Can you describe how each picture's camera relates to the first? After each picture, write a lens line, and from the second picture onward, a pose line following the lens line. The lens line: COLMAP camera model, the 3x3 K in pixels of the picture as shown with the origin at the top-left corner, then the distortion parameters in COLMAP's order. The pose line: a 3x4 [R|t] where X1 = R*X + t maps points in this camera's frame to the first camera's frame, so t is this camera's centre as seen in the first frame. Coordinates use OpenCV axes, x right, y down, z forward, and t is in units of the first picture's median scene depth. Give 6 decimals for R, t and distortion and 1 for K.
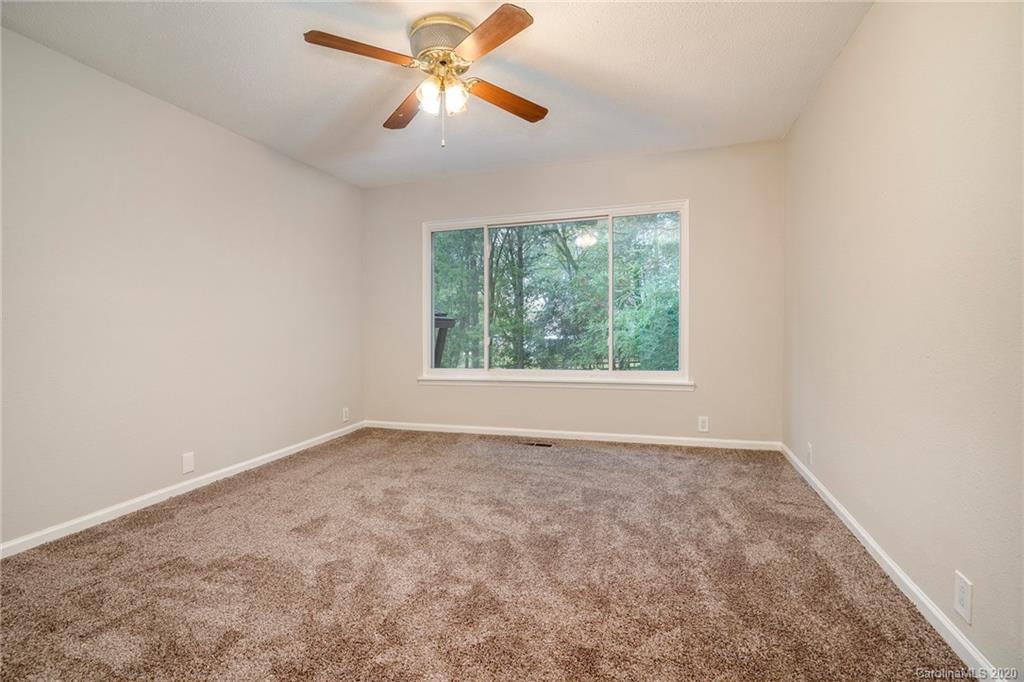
lens RADIAL K [[478.8, 0, 516.4], [0, 478.8, 332.0], [0, 0, 1]] dist [-0.025617, 0.007594]
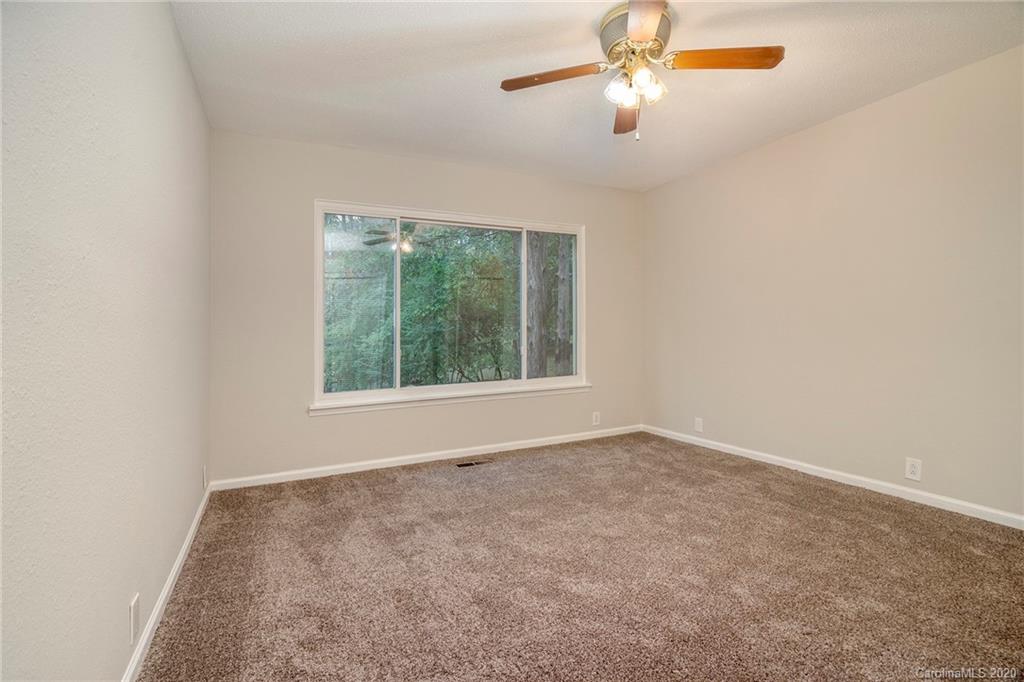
lens RADIAL K [[478.8, 0, 515.7], [0, 478.8, 343.1], [0, 0, 1]] dist [-0.025617, 0.007594]
pose [[0.714755, -0.010251, 0.699299, -0.572021], [0.024182, 0.999657, -0.010063, 0.014090], [-0.698956, 0.024103, 0.714758, 0.294781]]
